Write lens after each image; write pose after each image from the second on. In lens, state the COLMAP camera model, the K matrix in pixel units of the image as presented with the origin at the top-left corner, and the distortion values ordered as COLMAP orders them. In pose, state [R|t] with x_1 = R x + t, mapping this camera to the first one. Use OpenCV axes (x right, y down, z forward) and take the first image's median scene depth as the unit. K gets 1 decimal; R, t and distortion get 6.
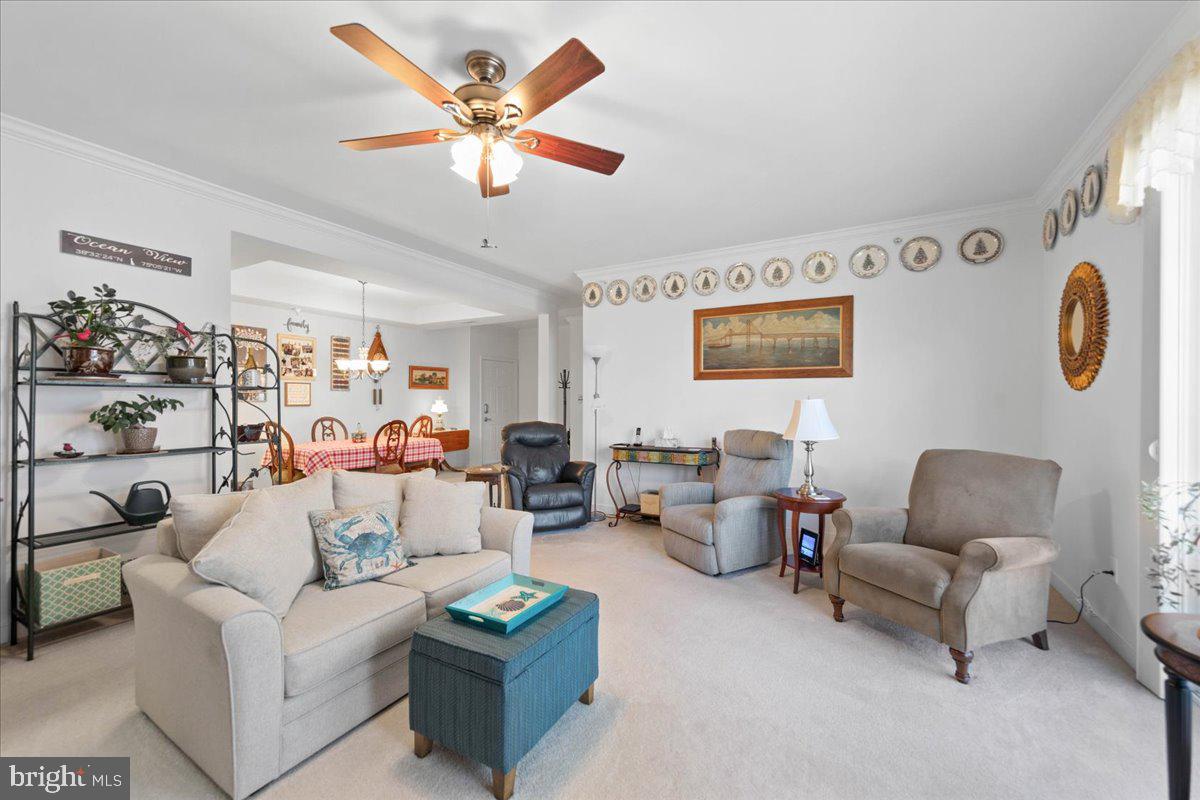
lens RADIAL K [[474.0, 0, 604.5], [0, 474.0, 400.4], [0, 0, 1]] dist [0.007143, 0.000200]
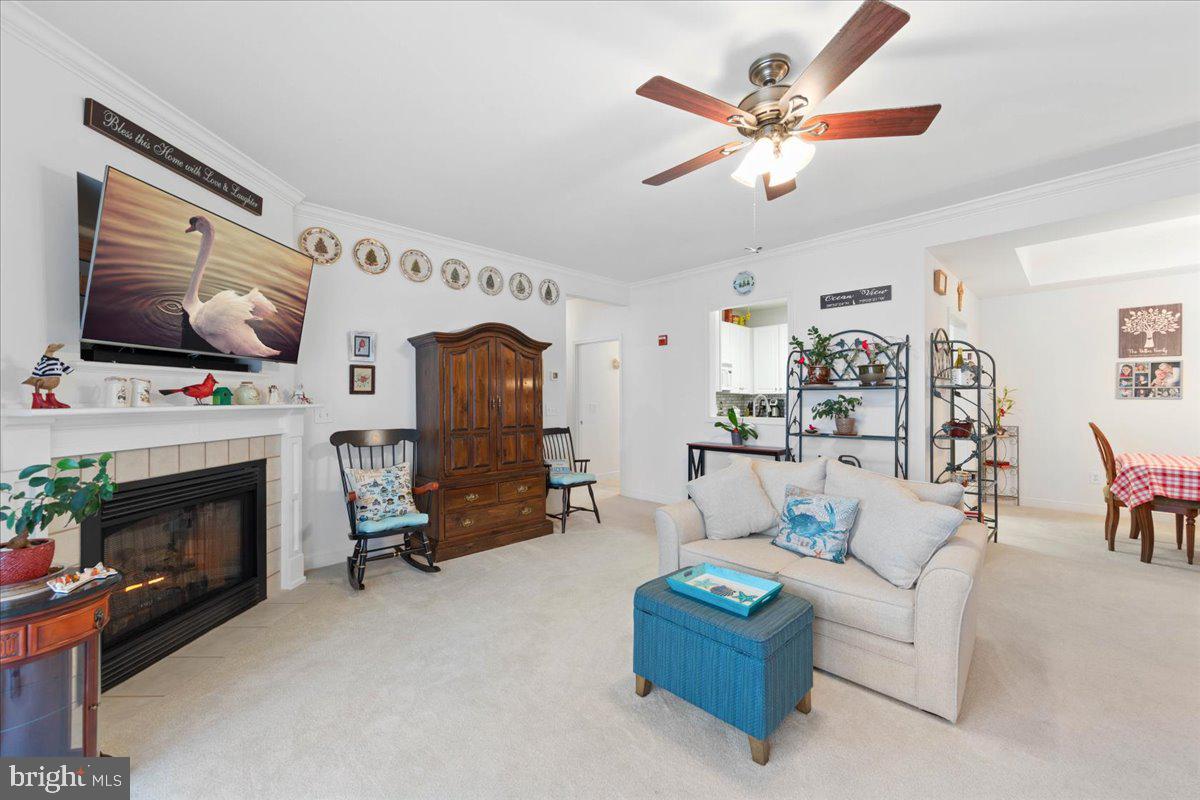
lens RADIAL K [[474.0, 0, 604.5], [0, 474.0, 400.4], [0, 0, 1]] dist [0.007143, 0.000200]
pose [[-0.271523, 0.004637, -0.962421, 0.283175], [0.004512, 0.999984, 0.003546, -0.001901], [0.962421, -0.003379, -0.271540, 0.320223]]
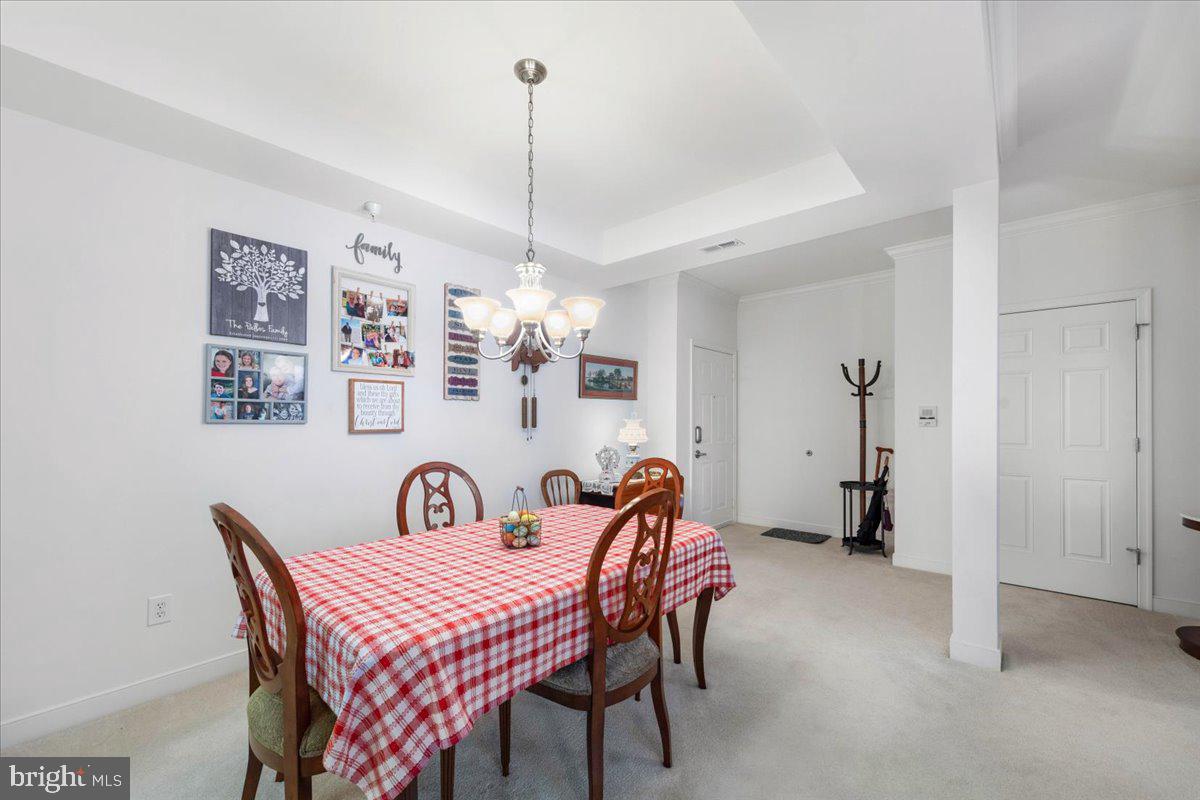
lens RADIAL K [[473.9, 0, 602.0], [0, 473.9, 416.5], [0, 0, 1]] dist [-0.000808, -0.000048]
pose [[0.980058, -0.001498, -0.198708, -0.371065], [0.000281, 0.999981, -0.006152, -0.000696], [0.198713, 0.005974, 0.980040, 0.643970]]
